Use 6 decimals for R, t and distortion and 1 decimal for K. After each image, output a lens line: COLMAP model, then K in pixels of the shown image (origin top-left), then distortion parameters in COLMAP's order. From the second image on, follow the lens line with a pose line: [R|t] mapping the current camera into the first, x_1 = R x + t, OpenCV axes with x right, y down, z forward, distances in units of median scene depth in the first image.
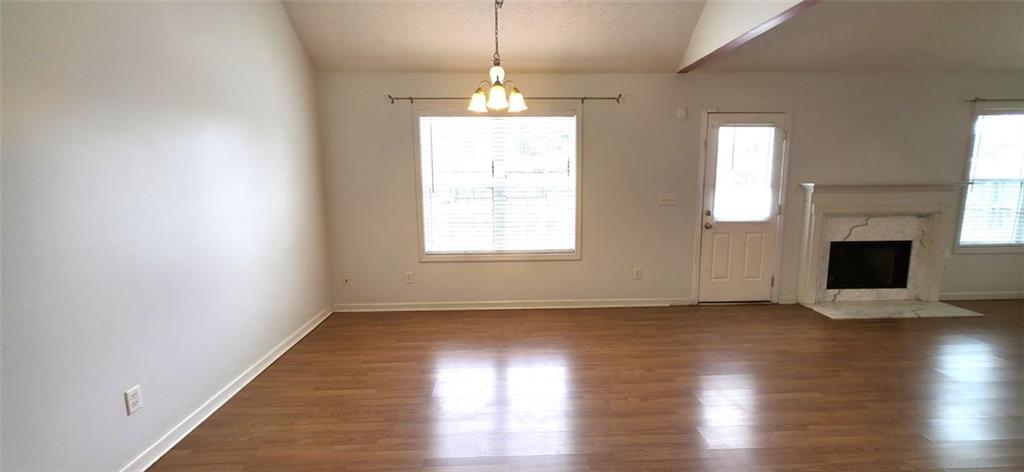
lens RADIAL K [[413.5, 0, 512.0], [0, 413.5, 236.0], [0, 0, 1]] dist [-0.000039, 0.000027]
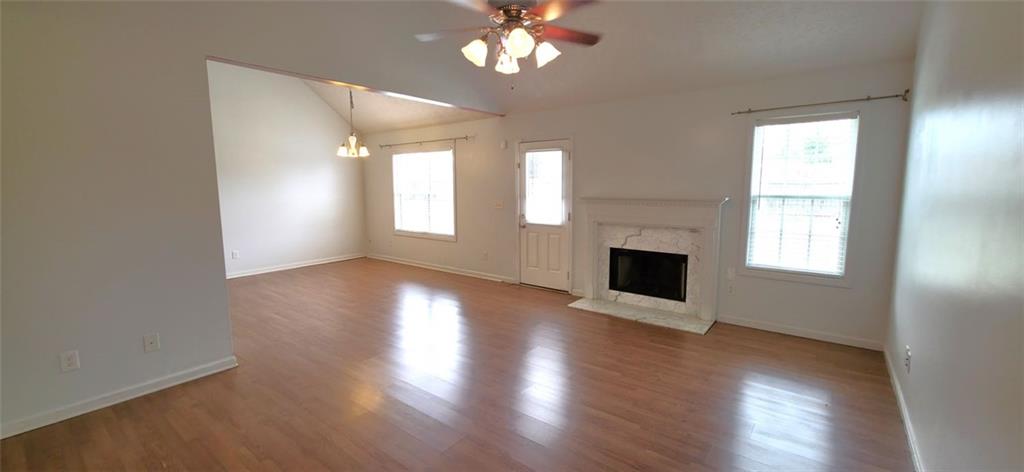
lens RADIAL K [[403.5, 0, 512.0], [0, 403.5, 236.0], [0, 0, 1]] dist [-0.000233, -0.000006]
pose [[0.769107, 0.085236, -0.633411, 1.269634], [-0.097309, 0.995130, 0.015756, -0.008846], [0.631669, 0.049519, 0.773655, -0.033141]]
